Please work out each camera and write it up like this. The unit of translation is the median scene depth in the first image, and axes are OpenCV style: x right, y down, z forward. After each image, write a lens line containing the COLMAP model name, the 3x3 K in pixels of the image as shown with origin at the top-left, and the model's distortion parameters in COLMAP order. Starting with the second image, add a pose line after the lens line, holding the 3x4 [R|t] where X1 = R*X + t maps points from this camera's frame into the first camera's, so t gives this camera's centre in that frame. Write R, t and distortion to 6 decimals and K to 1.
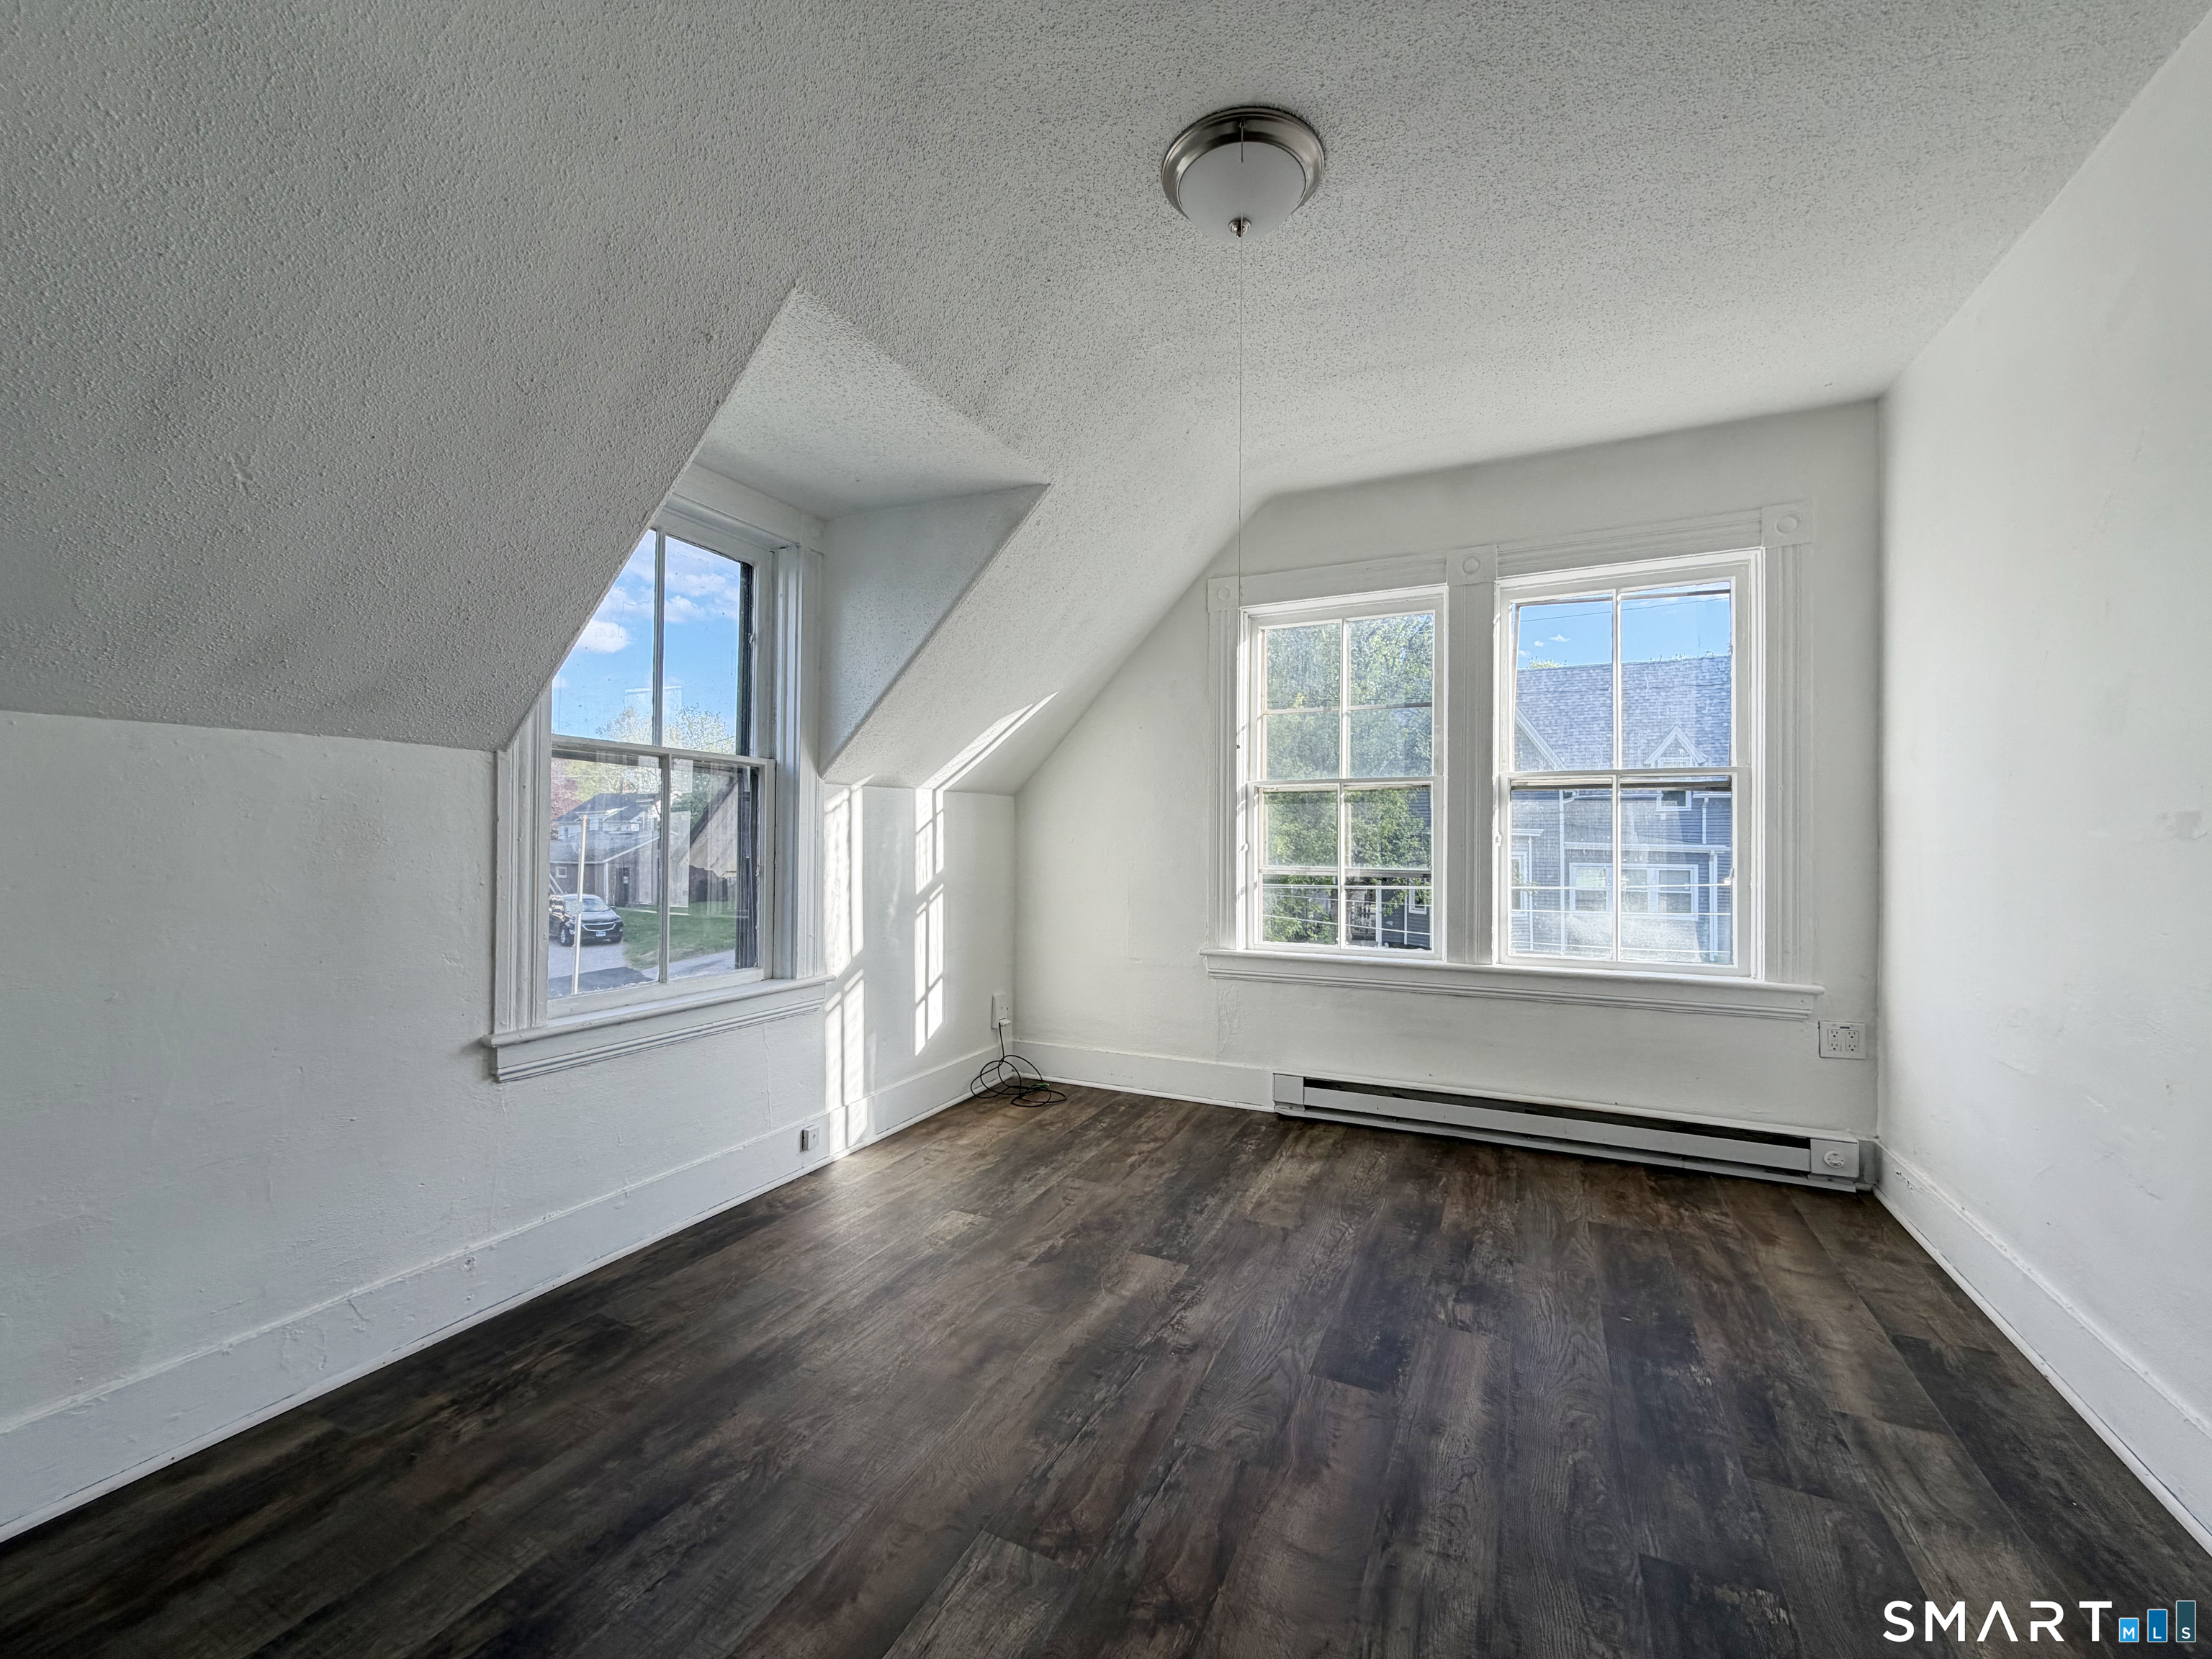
lens RADIAL K [[873.8, 0, 1101.5], [0, 873.8, 831.9], [0, 0, 1]] dist [0.000407, -0.000154]
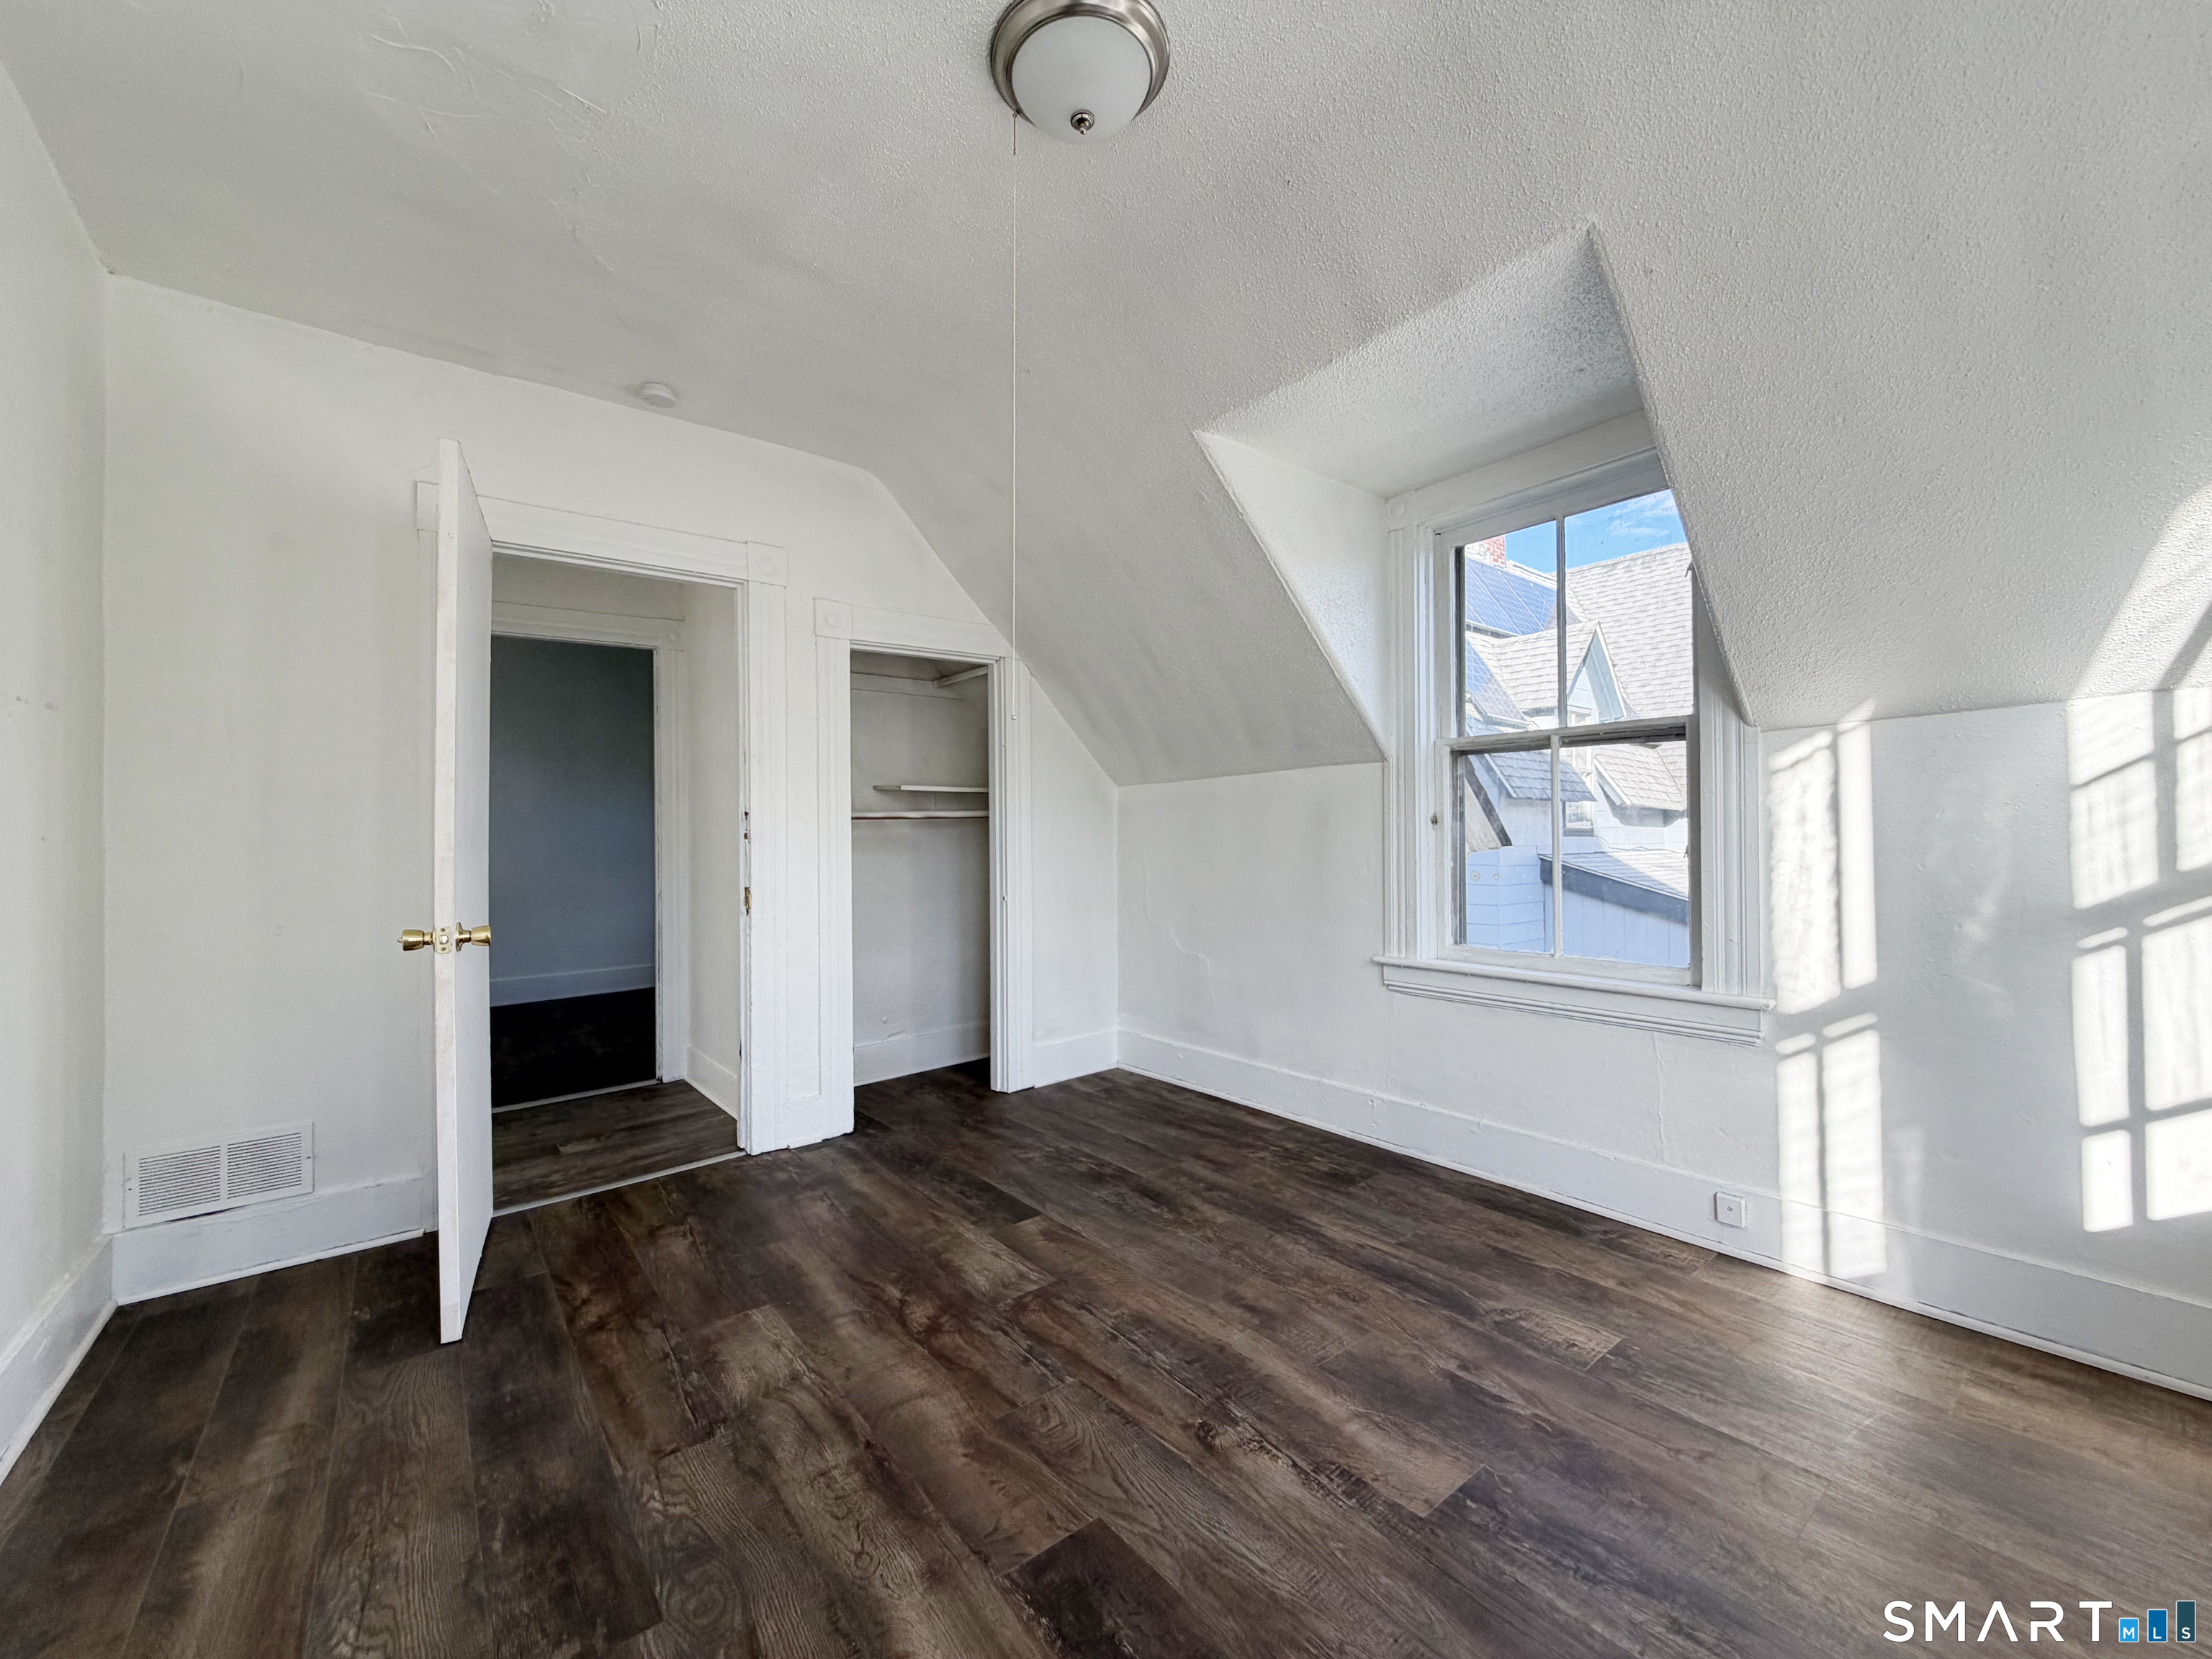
lens RADIAL K [[873.8, 0, 1101.5], [0, 873.8, 831.9], [0, 0, 1]] dist [0.000407, -0.000154]
pose [[-0.434503, -0.014265, -0.900558, 0.803213], [0.015280, 0.999614, -0.023207, 0.050899], [0.900541, -0.023844, -0.434117, 1.179004]]
